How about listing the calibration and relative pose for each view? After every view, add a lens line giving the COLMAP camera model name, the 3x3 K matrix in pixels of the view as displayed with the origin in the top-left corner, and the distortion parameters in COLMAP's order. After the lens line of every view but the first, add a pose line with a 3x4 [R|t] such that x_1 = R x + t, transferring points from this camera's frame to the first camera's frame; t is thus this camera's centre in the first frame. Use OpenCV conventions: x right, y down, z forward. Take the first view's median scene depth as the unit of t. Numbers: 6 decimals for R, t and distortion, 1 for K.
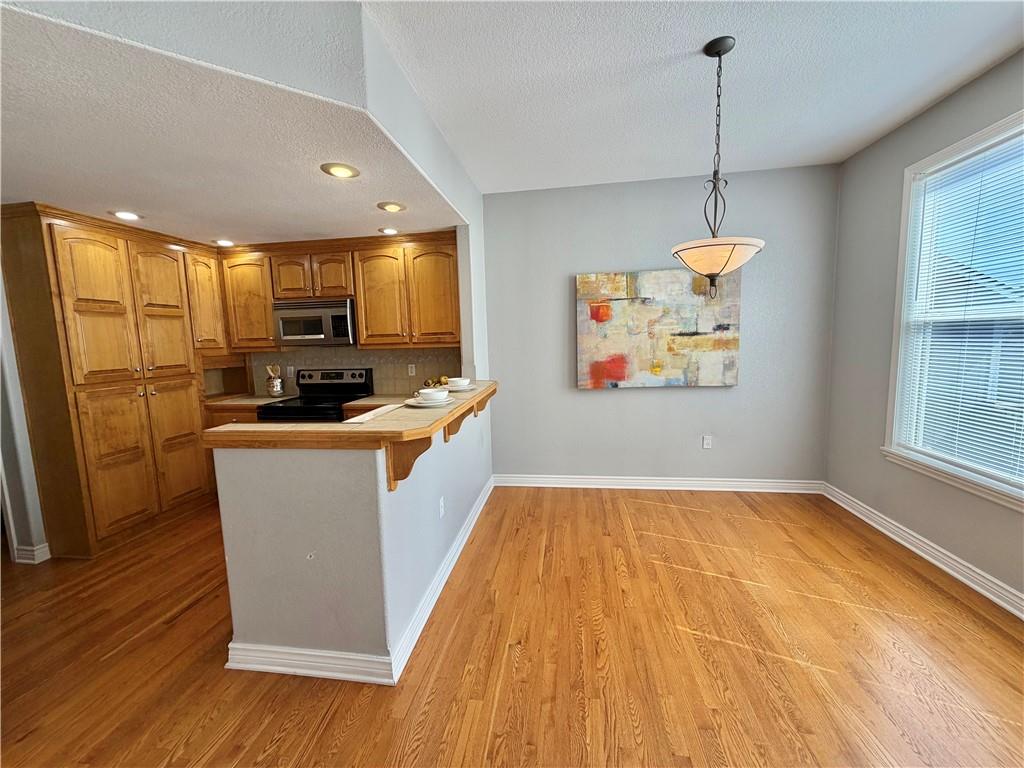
lens RADIAL K [[410.7, 0, 507.6], [0, 410.7, 383.8], [0, 0, 1]] dist [0.000237, 0.000215]
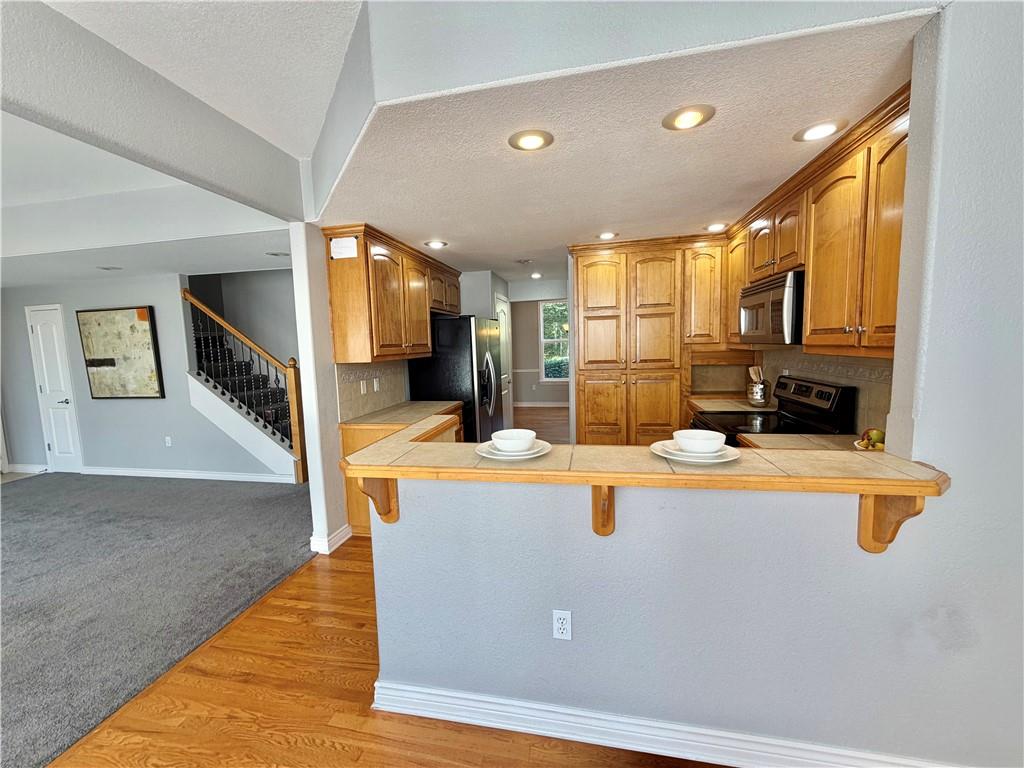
lens RADIAL K [[410.7, 0, 507.6], [0, 410.7, 383.8], [0, 0, 1]] dist [0.000237, 0.000215]
pose [[-0.055399, 0.130122, -0.989949, 0.341733], [-0.076914, 0.987970, 0.134166, -0.112064], [0.995497, 0.083574, -0.044724, 0.765685]]
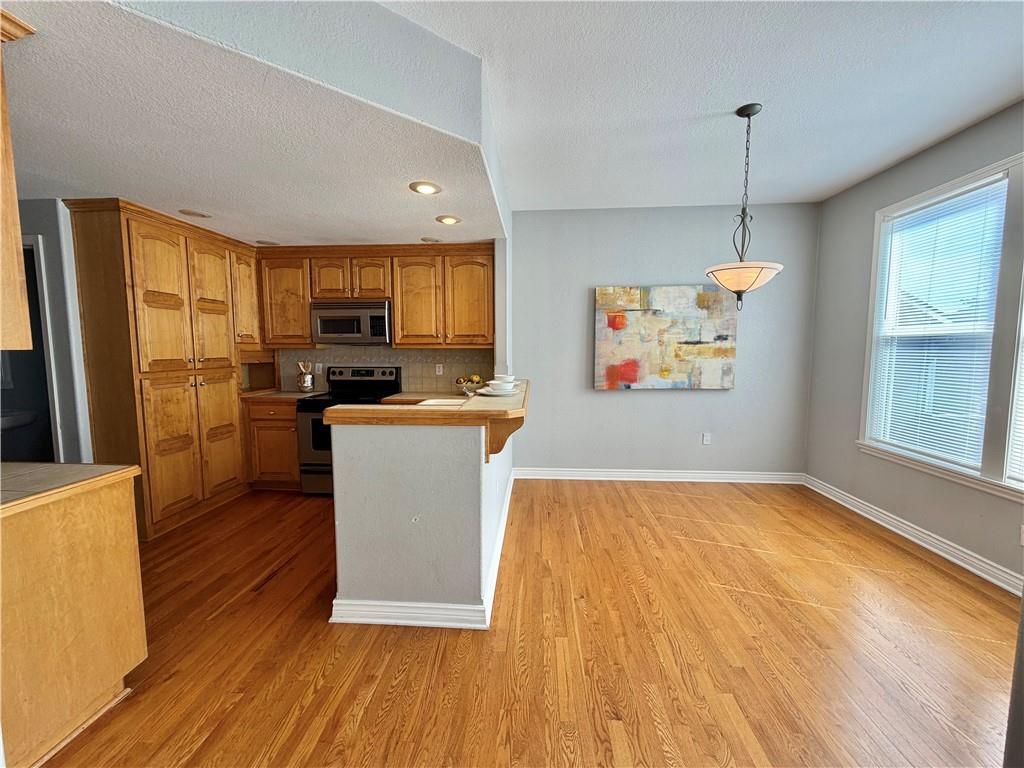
lens RADIAL K [[410.7, 0, 507.6], [0, 410.7, 383.8], [0, 0, 1]] dist [0.000237, 0.000215]
pose [[0.996630, 0.021351, 0.079203, -0.191396], [-0.019434, 0.999501, -0.024898, 0.037052], [-0.079695, 0.023275, 0.996548, -0.108522]]
